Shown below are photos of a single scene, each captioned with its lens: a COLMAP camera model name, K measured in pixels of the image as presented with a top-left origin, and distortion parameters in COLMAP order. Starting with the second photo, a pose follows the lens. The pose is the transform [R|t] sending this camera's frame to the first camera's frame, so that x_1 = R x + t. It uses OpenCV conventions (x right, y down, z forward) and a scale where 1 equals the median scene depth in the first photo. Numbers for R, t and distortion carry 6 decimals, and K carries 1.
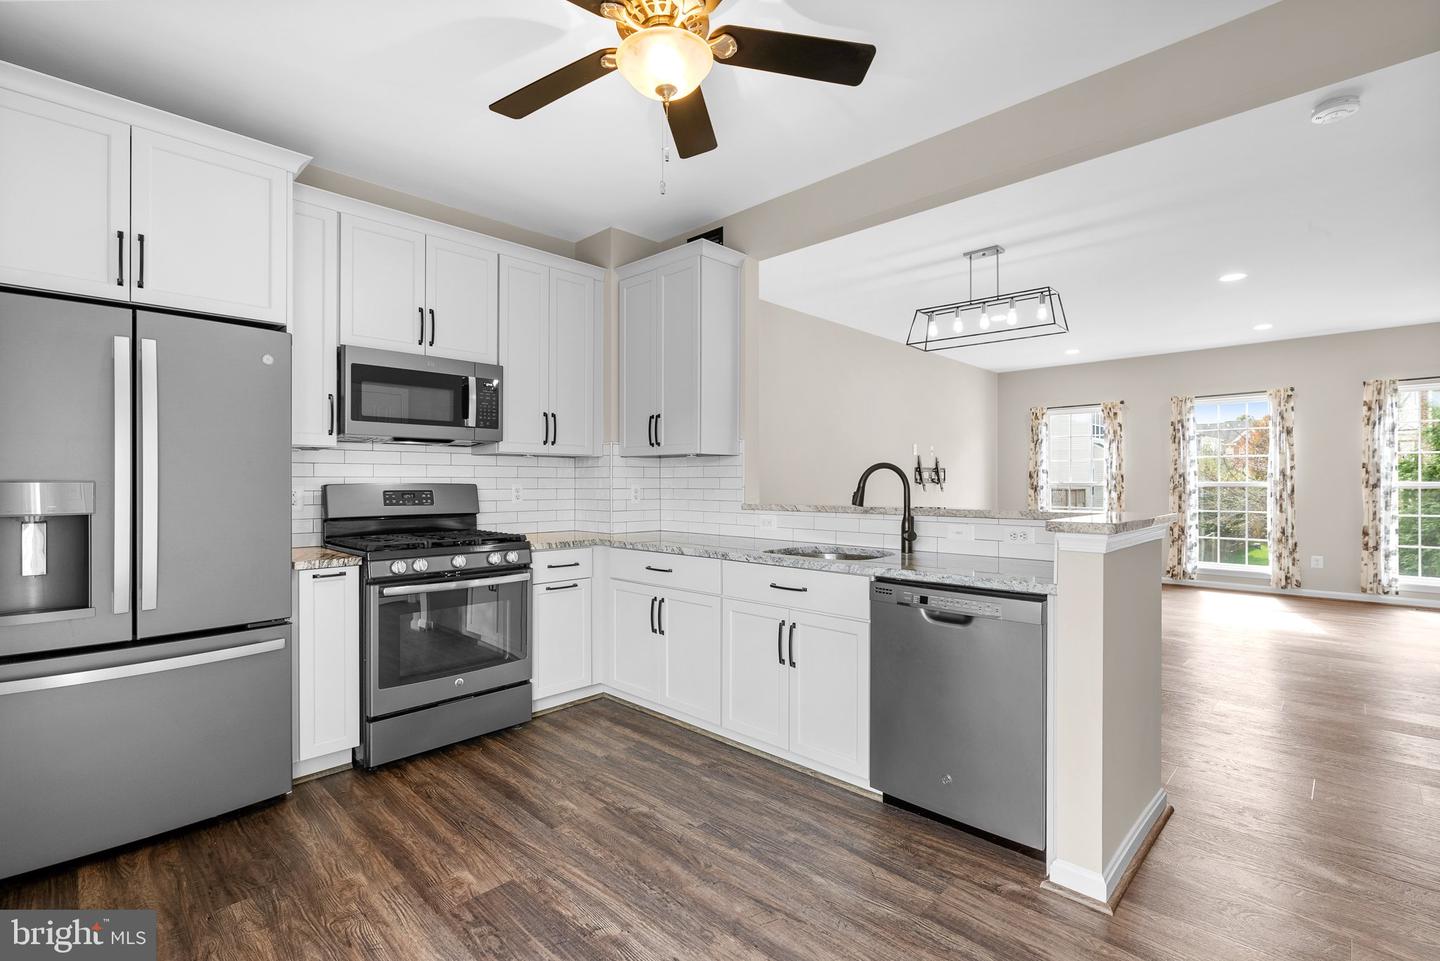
lens RADIAL K [[658.5, 0, 725.1], [0, 658.5, 480.0], [0, 0, 1]] dist [0.000101, 0.000290]
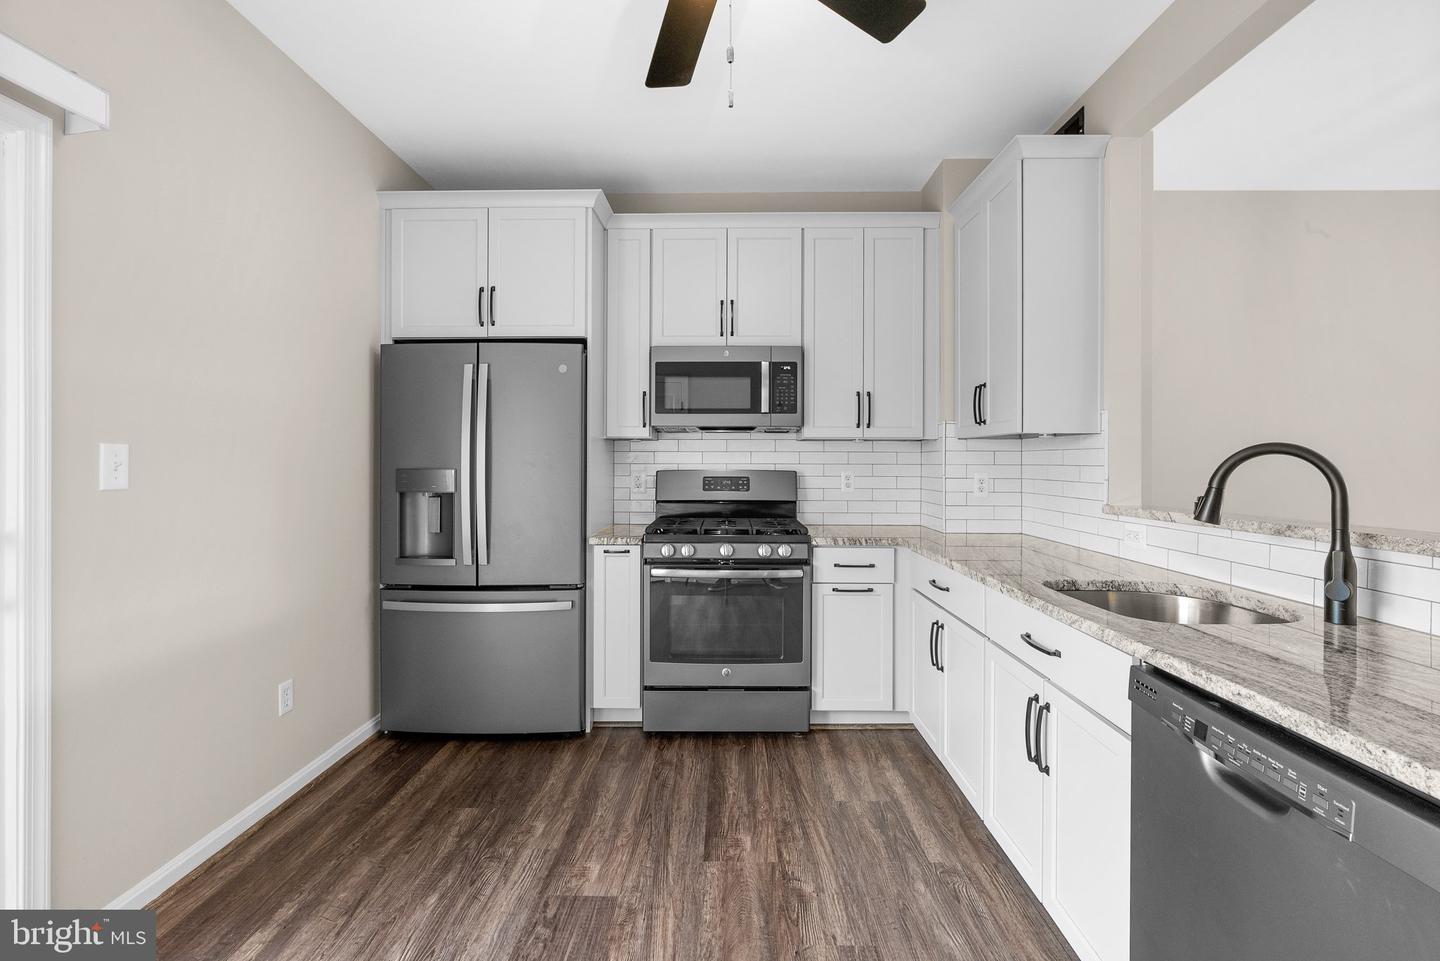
lens RADIAL K [[661.4, 0, 723.6], [0, 661.4, 459.0], [0, 0, 1]] dist [-0.003658, 0.000064]
pose [[0.681905, -0.000253, -0.731441, 0.298007], [-0.000297, 1.000000, -0.000622, -0.012096], [0.731441, 0.000642, 0.681904, 0.293787]]
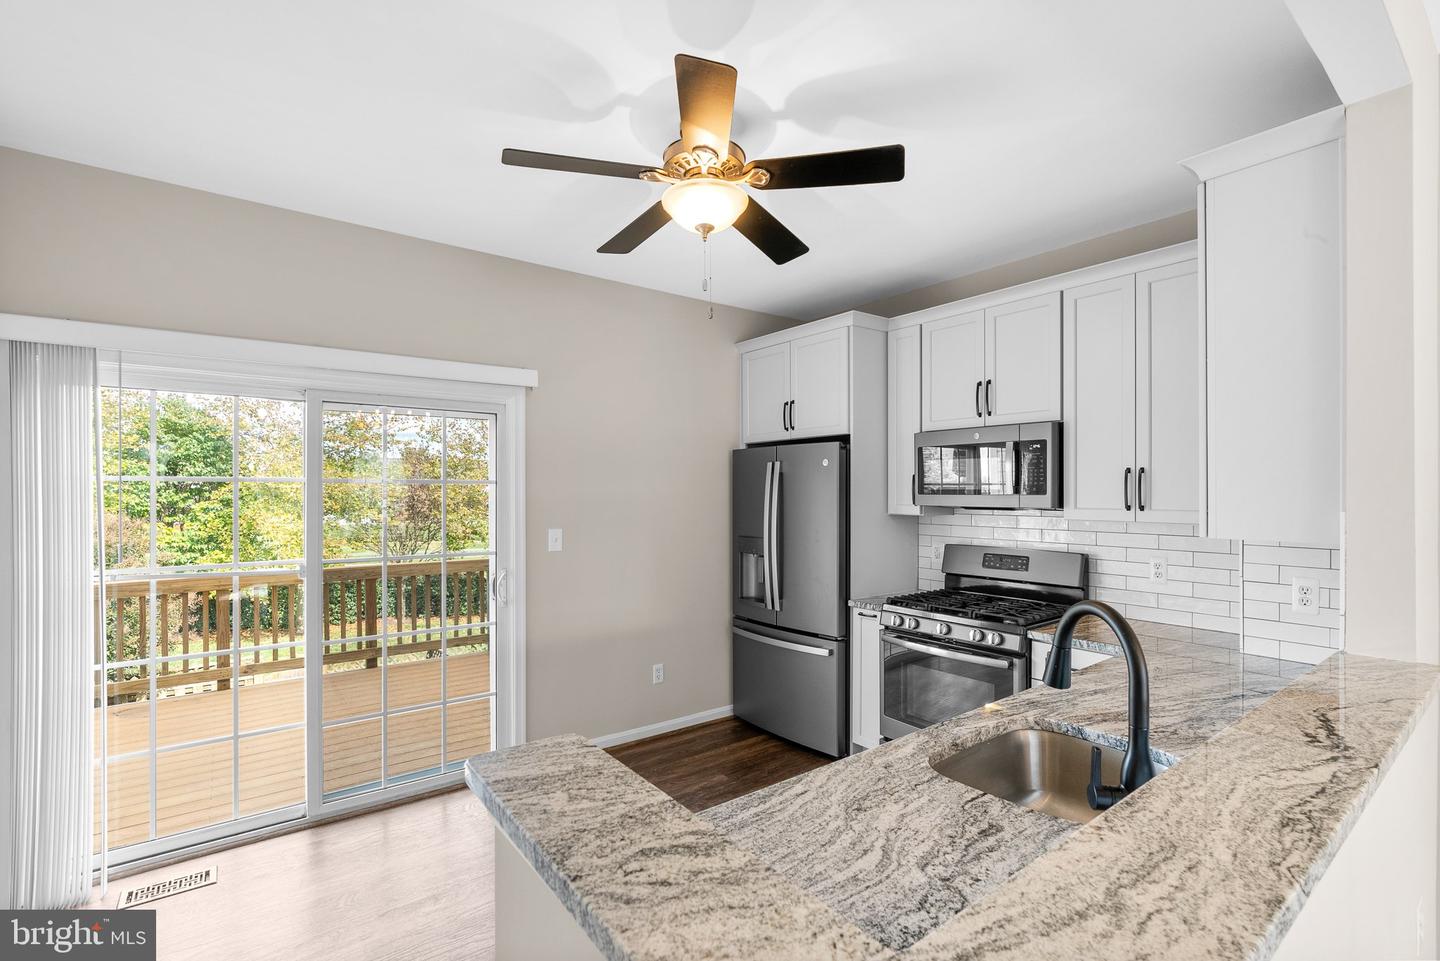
lens RADIAL K [[668.6, 0, 713.9], [0, 668.6, 488.5], [0, 0, 1]] dist [0.001338, 0.000334]
pose [[-0.162762, -0.002465, -0.986662, 0.652381], [0.004307, 0.999986, -0.003209, -0.090378], [0.986656, -0.004772, -0.162749, 0.755021]]
